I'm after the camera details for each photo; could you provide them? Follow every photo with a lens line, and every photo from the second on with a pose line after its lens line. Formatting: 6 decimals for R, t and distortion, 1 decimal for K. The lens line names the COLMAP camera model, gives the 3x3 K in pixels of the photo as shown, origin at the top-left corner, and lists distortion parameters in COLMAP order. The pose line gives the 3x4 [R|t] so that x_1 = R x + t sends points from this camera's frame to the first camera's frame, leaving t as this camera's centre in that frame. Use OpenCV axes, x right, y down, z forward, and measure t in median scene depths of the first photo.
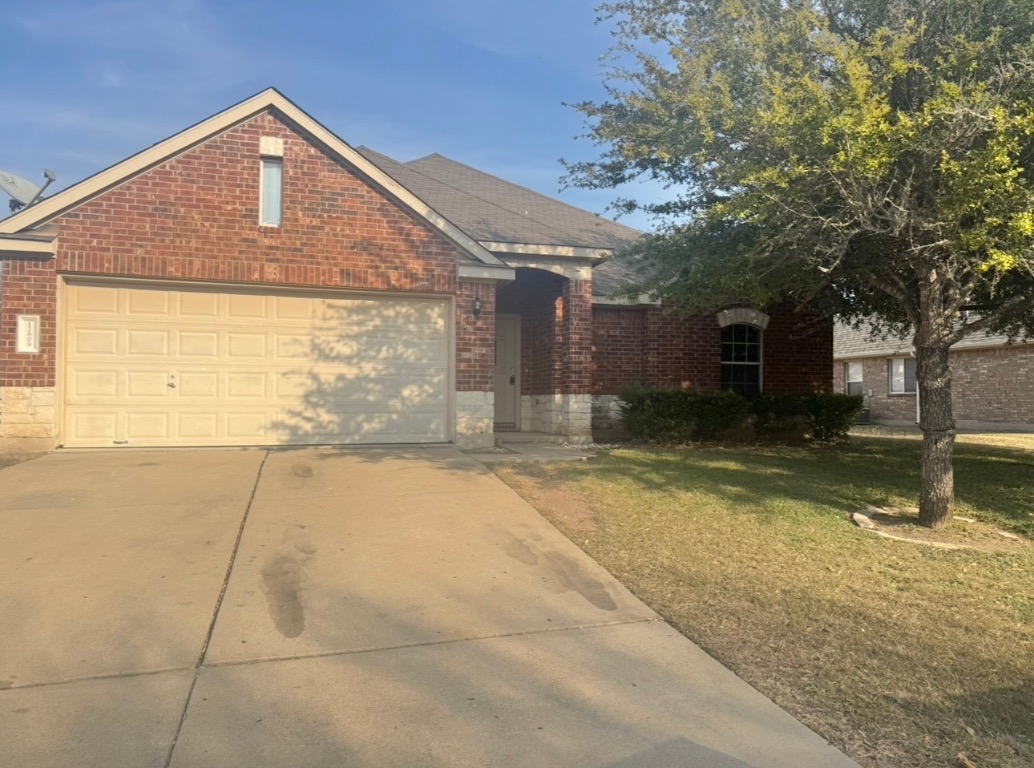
lens RADIAL K [[414.3, 0, 517.0], [0, 414.3, 384.0], [0, 0, 1]] dist [-0.018058, 0.000423]
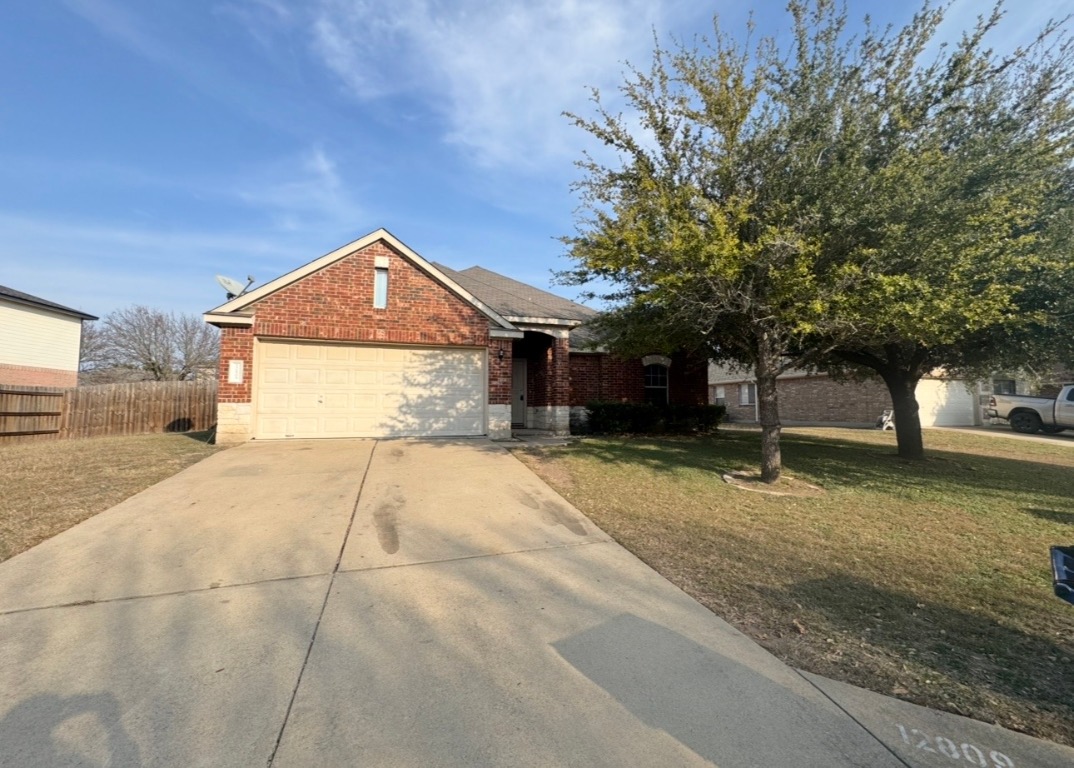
lens RADIAL K [[429.1, 0, 504.3], [0, 429.1, 372.2], [0, 0, 1]] dist [-0.001047, -0.000104]
pose [[0.999983, -0.005153, -0.002897, -0.084348], [0.004984, 0.998439, -0.055625, -0.016638], [0.003180, 0.055609, 0.998448, -0.784993]]
